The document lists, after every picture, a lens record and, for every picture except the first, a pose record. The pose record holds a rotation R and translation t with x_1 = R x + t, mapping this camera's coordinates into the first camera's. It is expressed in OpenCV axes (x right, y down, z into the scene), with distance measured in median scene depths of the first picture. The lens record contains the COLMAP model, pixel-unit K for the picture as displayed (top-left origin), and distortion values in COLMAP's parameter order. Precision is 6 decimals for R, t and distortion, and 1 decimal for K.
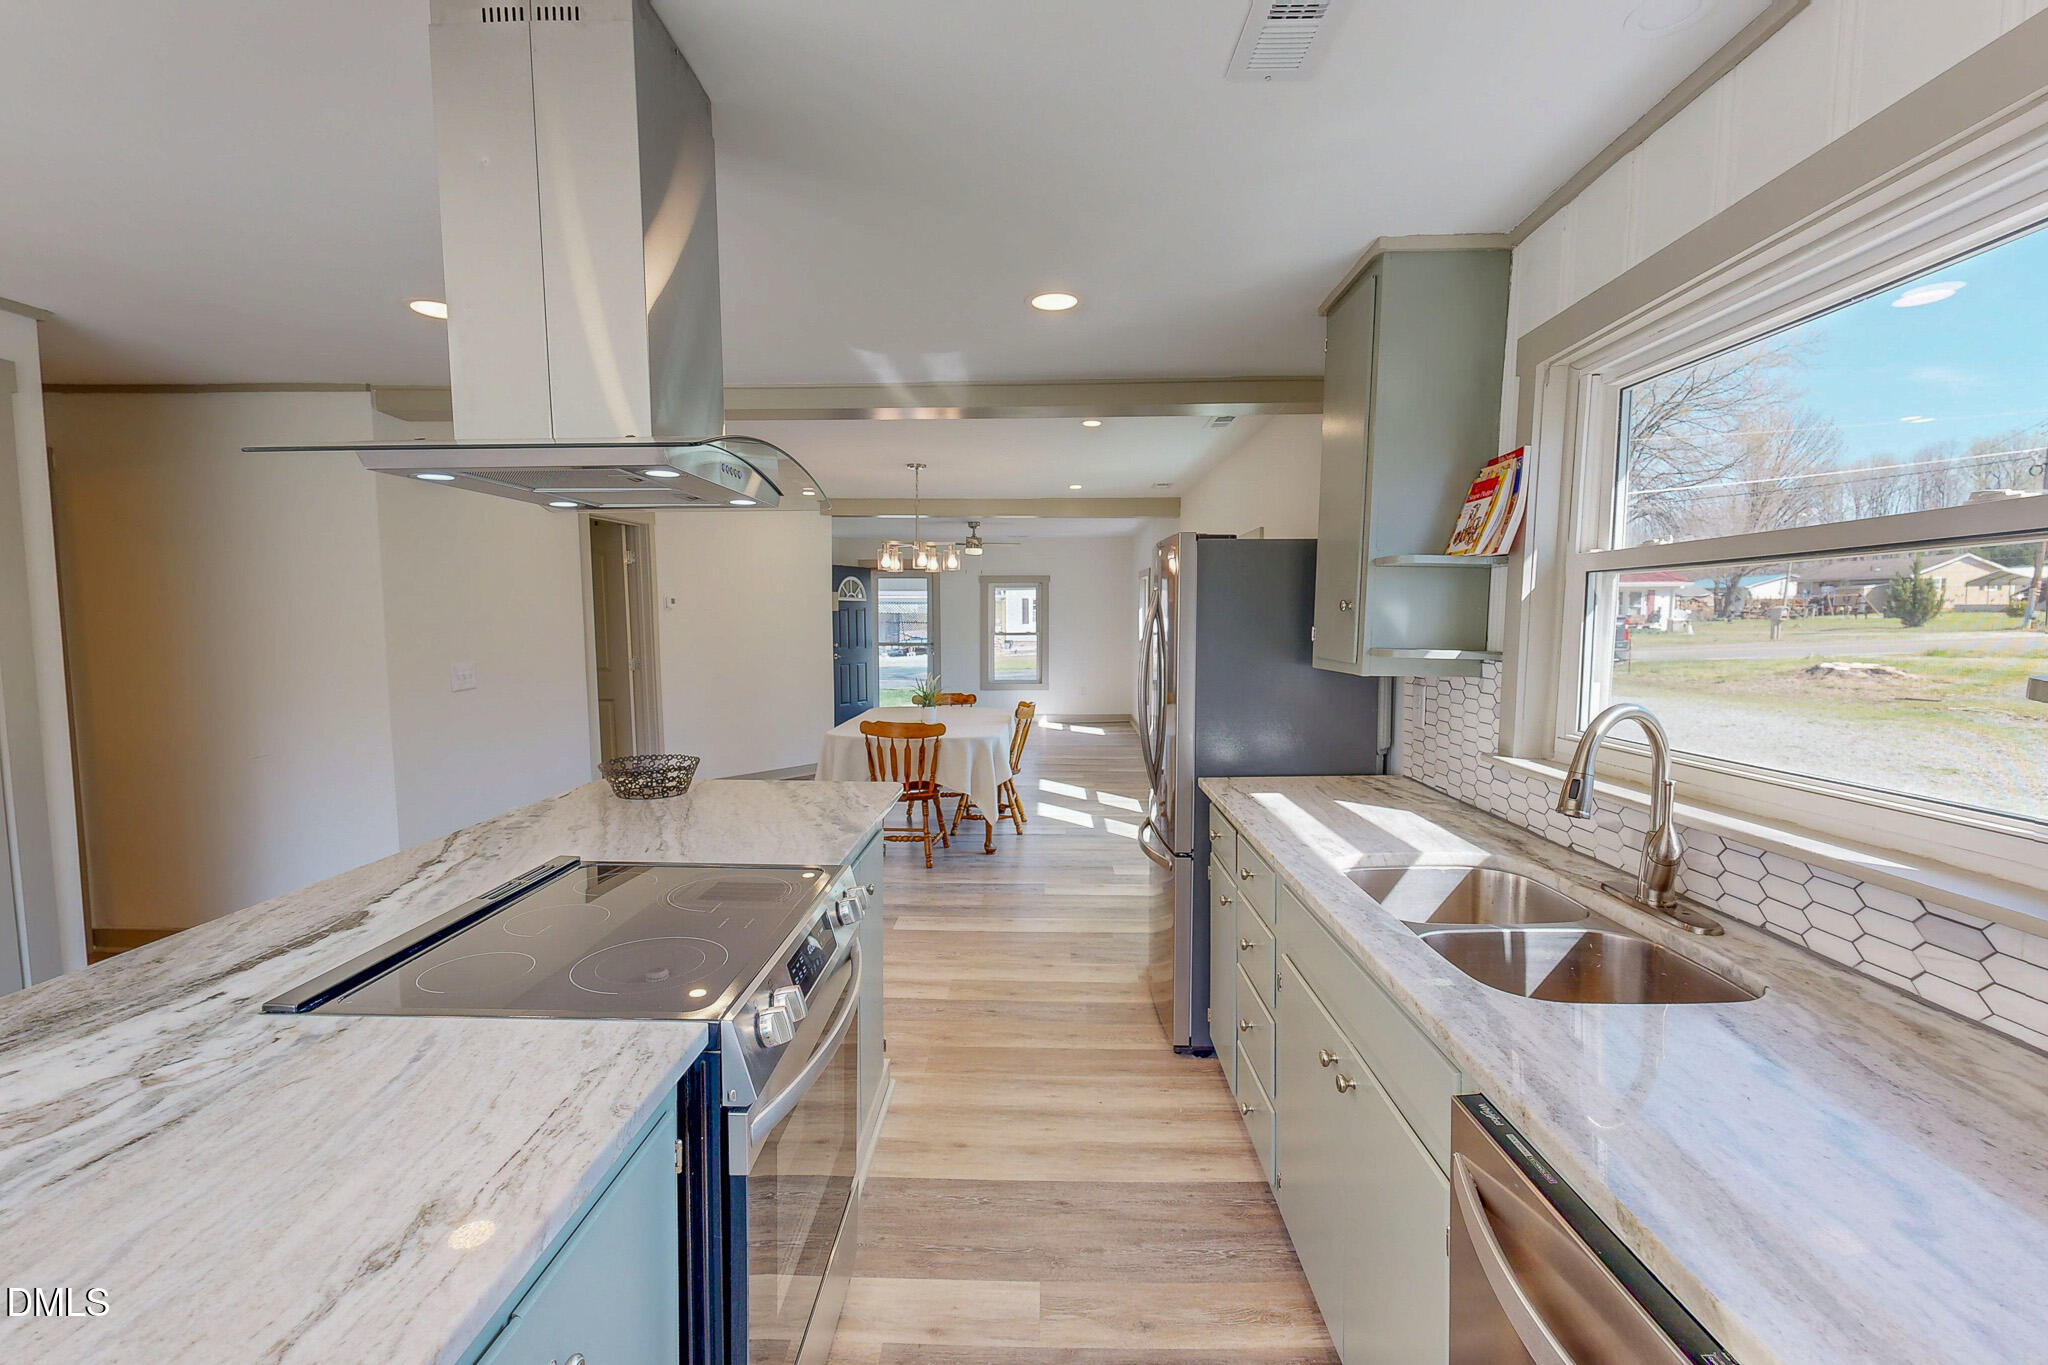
lens RADIAL K [[891.0, 0, 1023.0], [0, 891.0, 685.3], [0, 0, 1]] dist [0.001110, -0.000213]
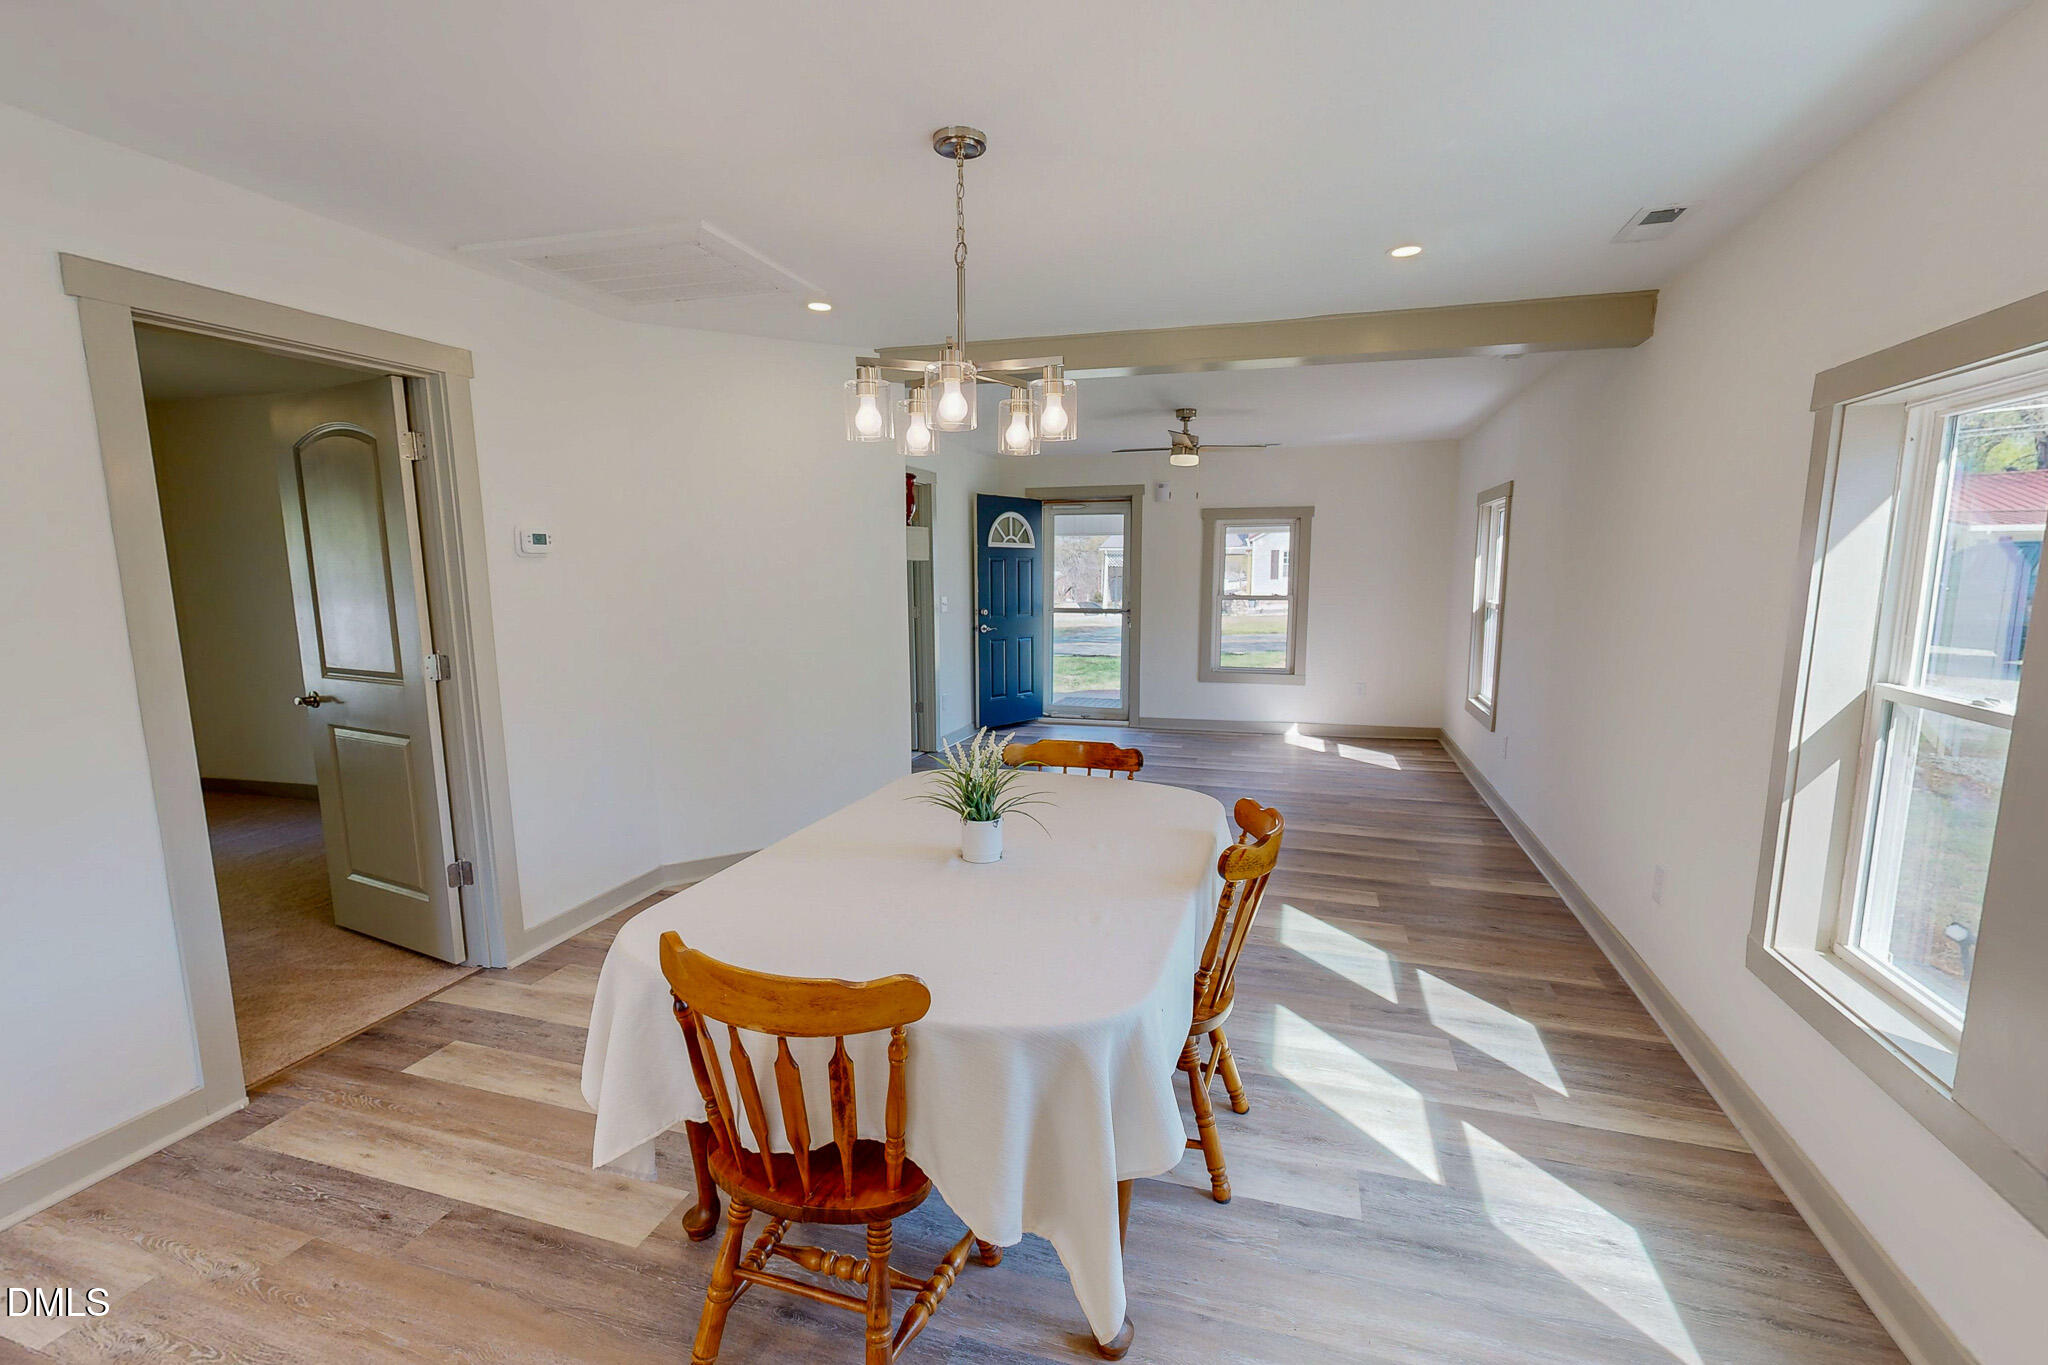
lens RADIAL K [[885.9, 0, 1031.5], [0, 885.9, 688.8], [0, 0, 1]] dist [0.000831, 0.000024]
pose [[0.965386, 0.037634, -0.258095, 0.008301], [-0.022986, 0.997961, 0.059540, -0.060860], [0.259809, -0.051546, 0.964283, 0.765692]]
